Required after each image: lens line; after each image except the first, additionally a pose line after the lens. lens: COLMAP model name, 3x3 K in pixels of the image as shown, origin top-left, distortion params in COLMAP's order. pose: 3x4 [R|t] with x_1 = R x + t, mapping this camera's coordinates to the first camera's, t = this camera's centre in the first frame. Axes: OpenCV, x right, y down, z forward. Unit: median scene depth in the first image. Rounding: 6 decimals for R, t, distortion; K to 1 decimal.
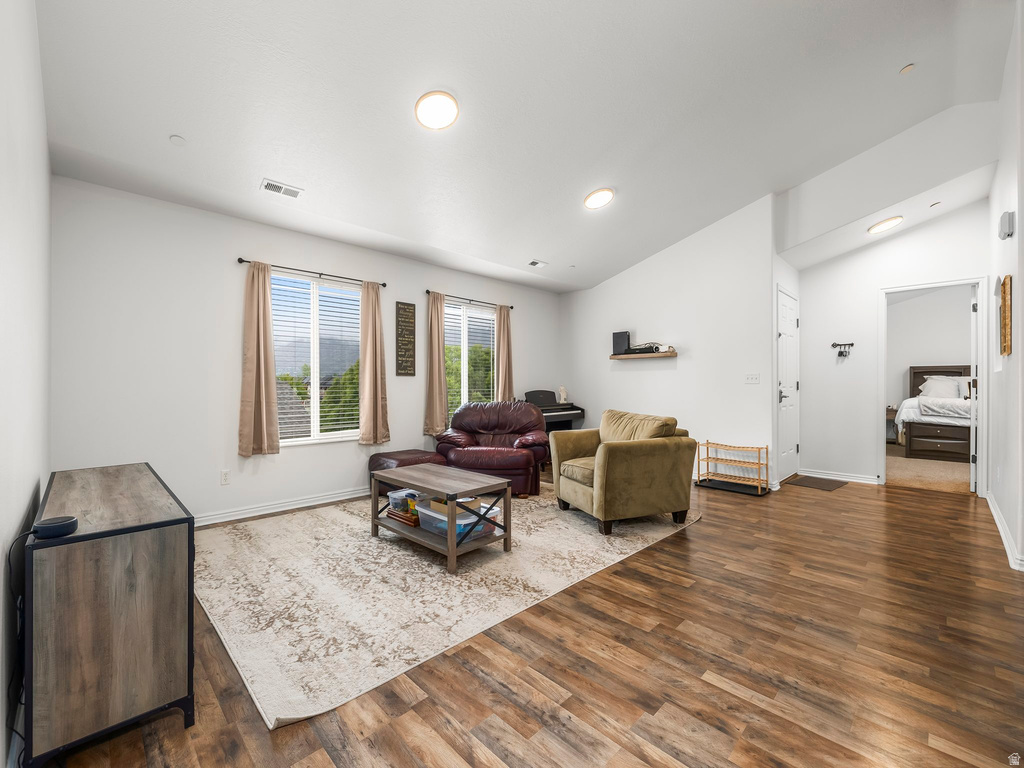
lens RADIAL K [[432.3, 0, 501.9], [0, 432.3, 383.7], [0, 0, 1]] dist [-0.000551, -0.000559]
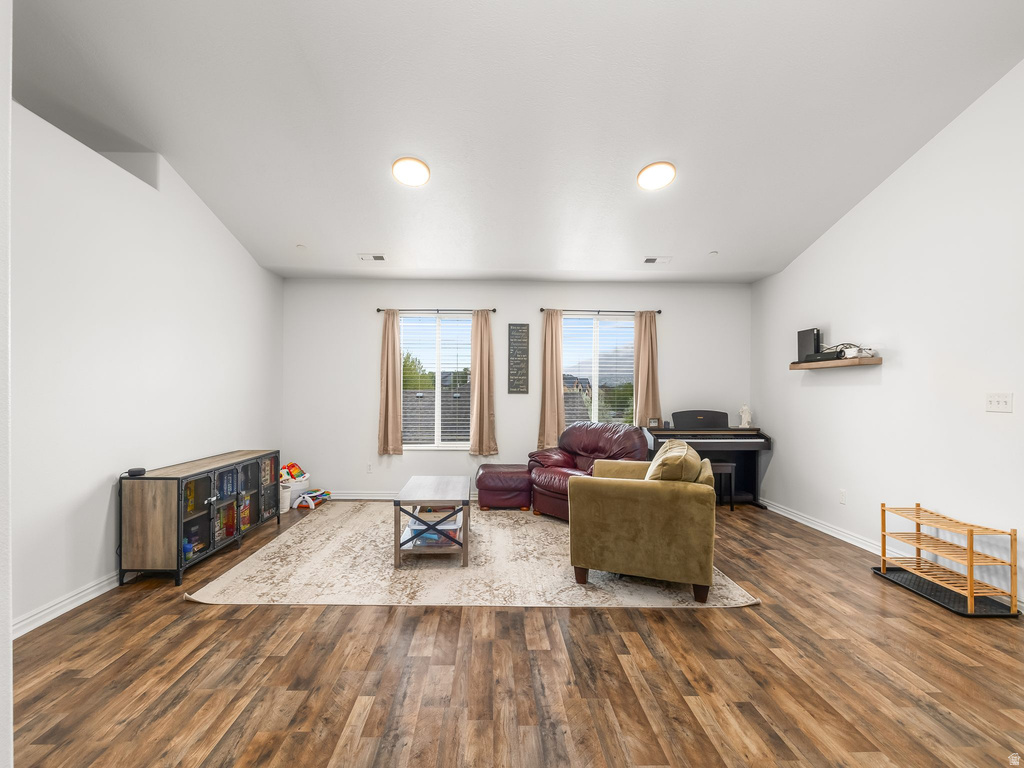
lens RADIAL K [[466.7, 0, 494.8], [0, 466.7, 394.4], [0, 0, 1]] dist [-0.004849, 0.000205]
pose [[0.726715, 0.006772, -0.686906, 0.775301], [-0.003849, 0.999976, 0.005786, -0.034364], [0.686929, -0.001561, 0.726723, 0.210484]]
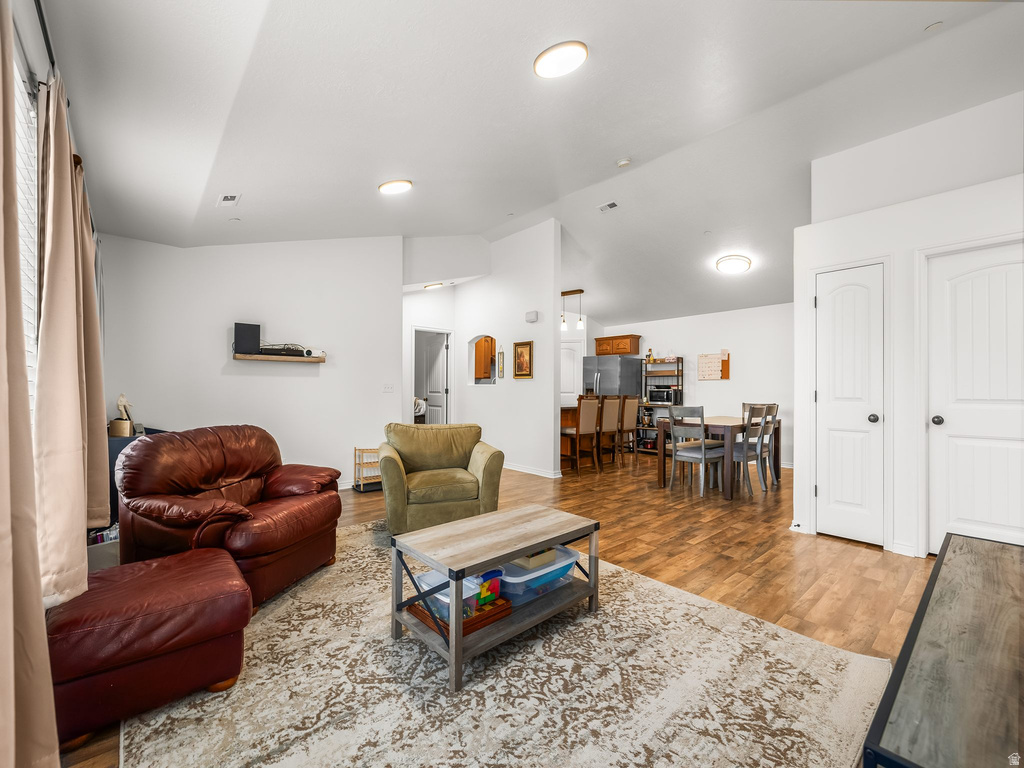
lens RADIAL K [[432.3, 0, 506.7], [0, 432.3, 392.3], [0, 0, 1]] dist [-0.000551, -0.000559]
pose [[0.052731, -0.007611, 0.998580, -0.834543], [-0.009159, 0.999925, 0.008105, -0.018922], [-0.998567, -0.009573, 0.052658, 0.928781]]
